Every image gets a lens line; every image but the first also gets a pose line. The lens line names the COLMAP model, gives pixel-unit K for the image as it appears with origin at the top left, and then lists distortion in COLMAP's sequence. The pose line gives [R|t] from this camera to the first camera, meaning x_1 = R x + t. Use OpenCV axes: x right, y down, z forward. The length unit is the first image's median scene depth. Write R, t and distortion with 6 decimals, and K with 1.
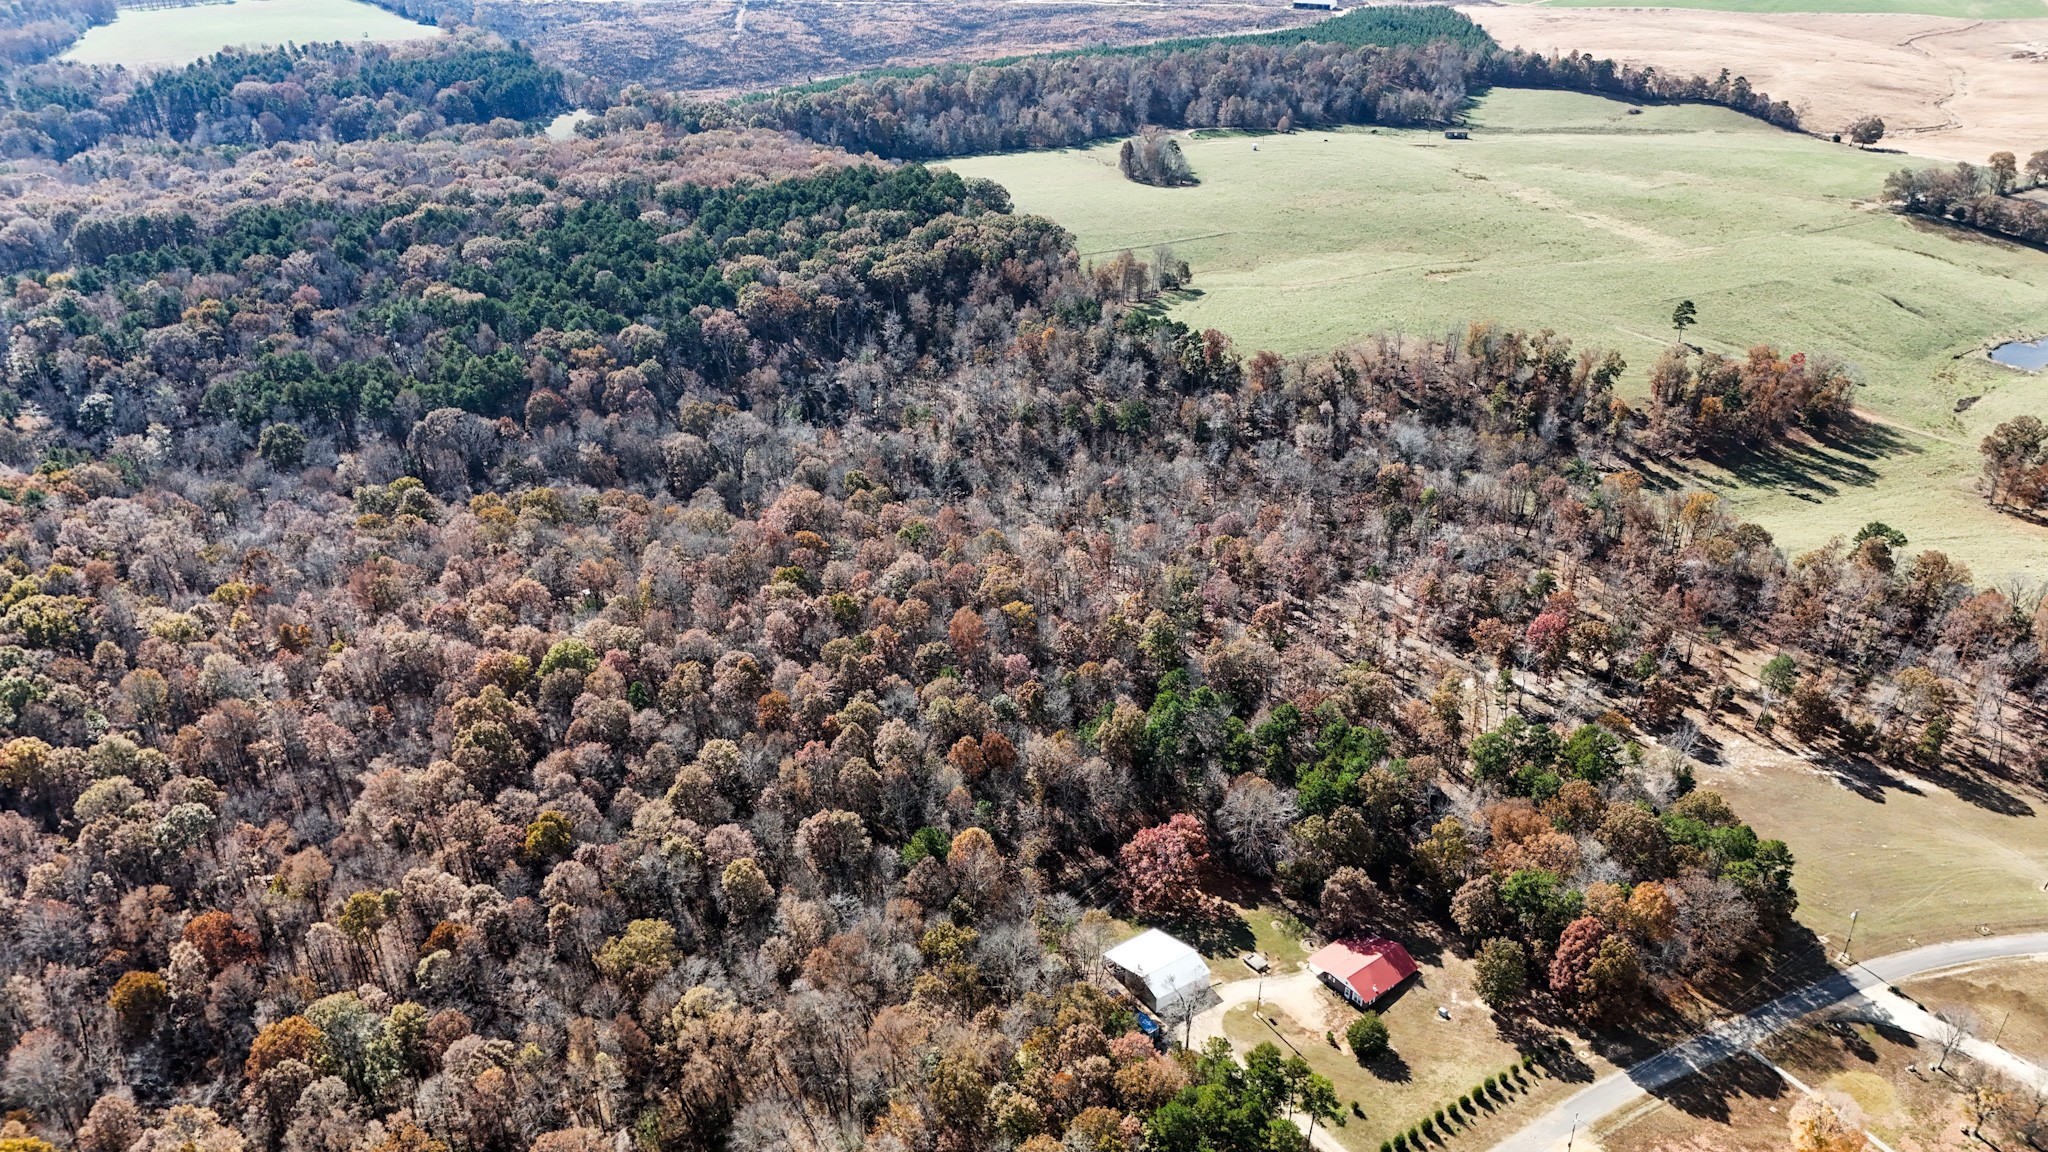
lens RADIAL K [[1501.4, 0, 1024.0], [0, 1501.4, 576.0], [0, 0, 1]] dist [0.062762, -0.062426]
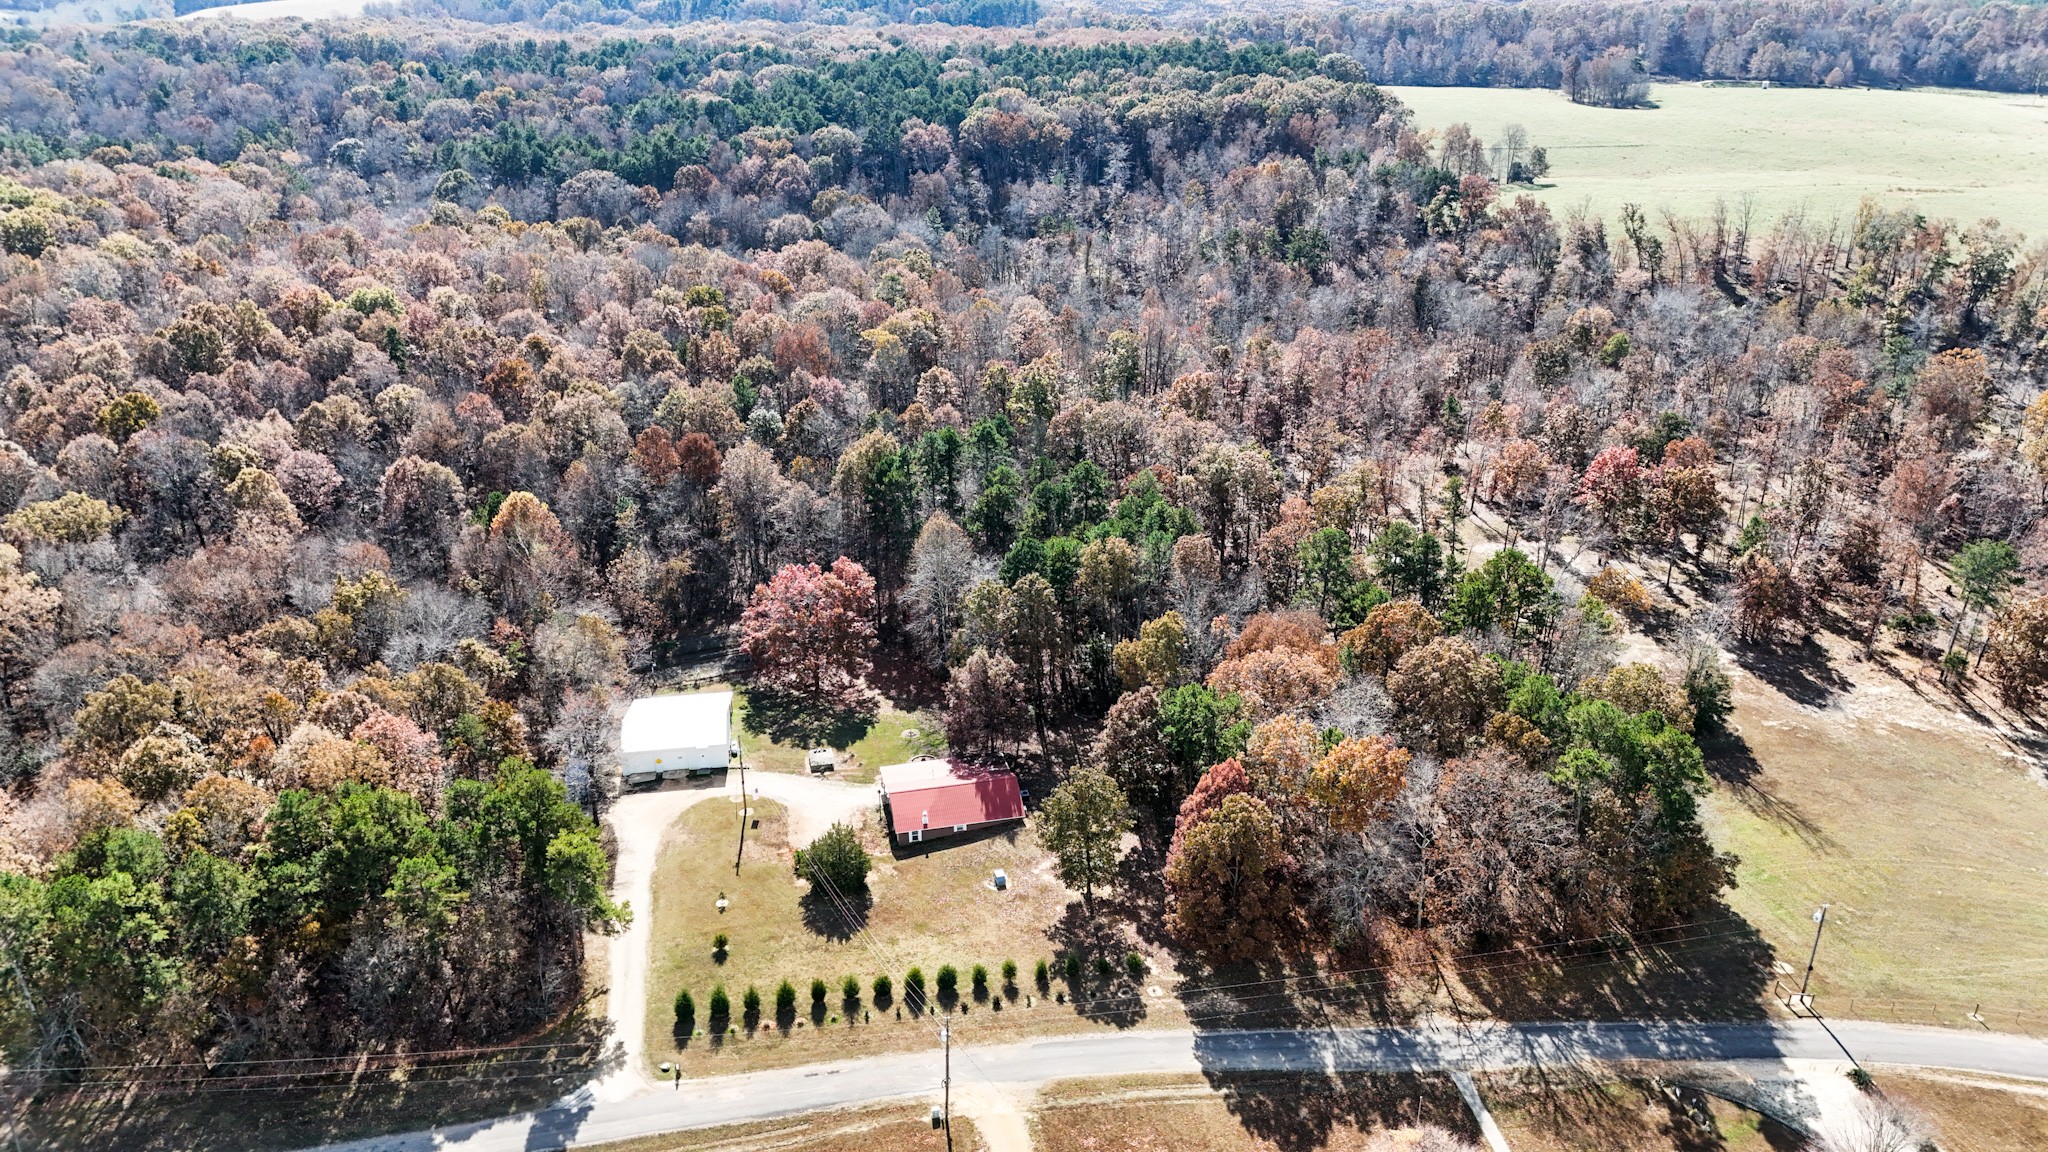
lens RADIAL K [[1501.4, 0, 1024.0], [0, 1501.4, 576.0], [0, 0, 1]] dist [0.062762, -0.062426]
pose [[0.904211, 0.179552, -0.387510, 0.485511], [-0.200019, 0.979709, -0.012774, 0.173349], [0.377353, 0.089060, 0.921777, 0.433964]]
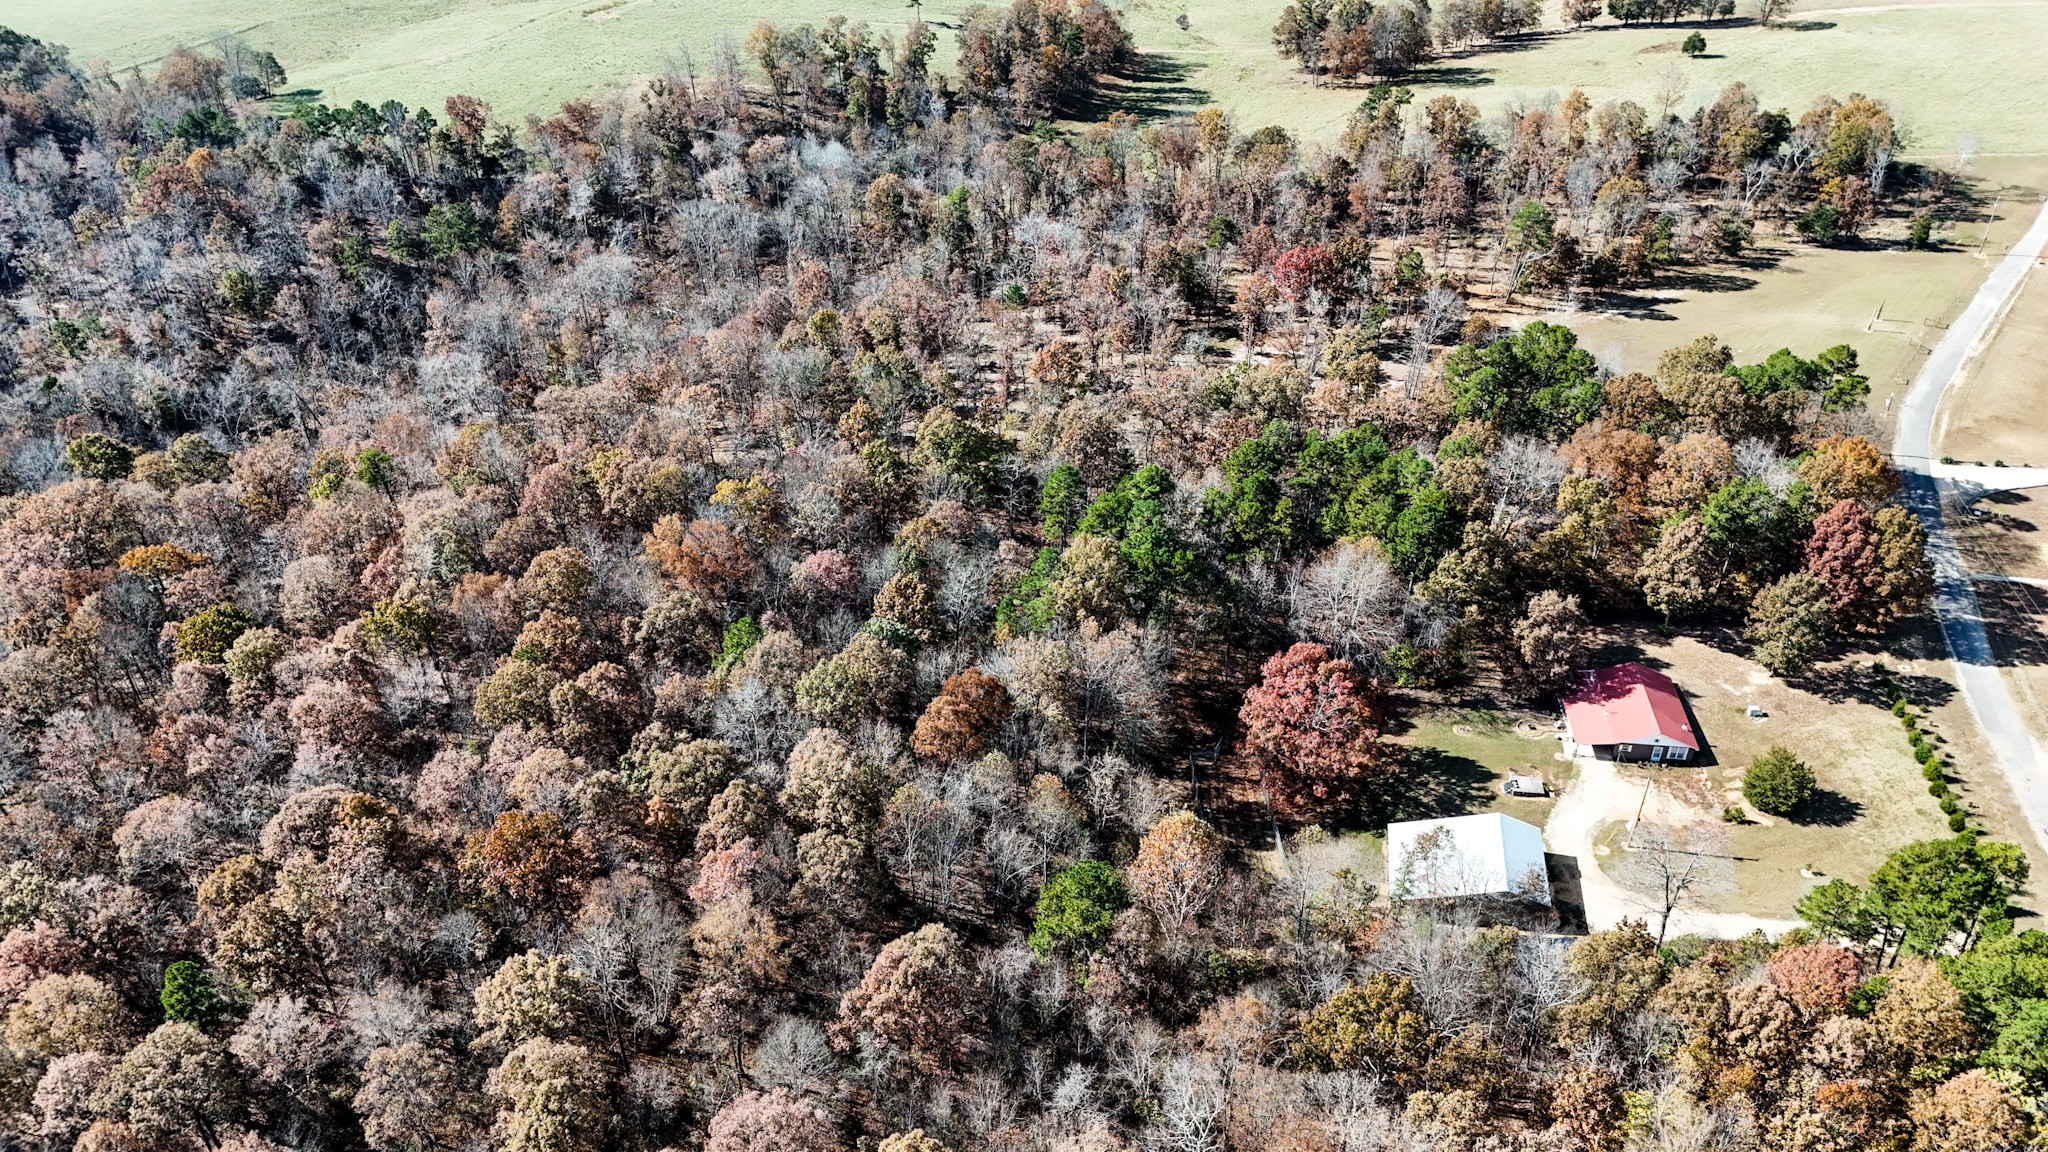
lens RADIAL K [[1501.4, 0, 1024.0], [0, 1501.4, 576.0], [0, 0, 1]] dist [0.062762, -0.062426]
pose [[0.700278, -0.393872, 0.595378, -0.351226], [0.348049, 0.916550, 0.196972, -0.026638], [-0.623276, 0.069285, 0.778927, 0.644893]]
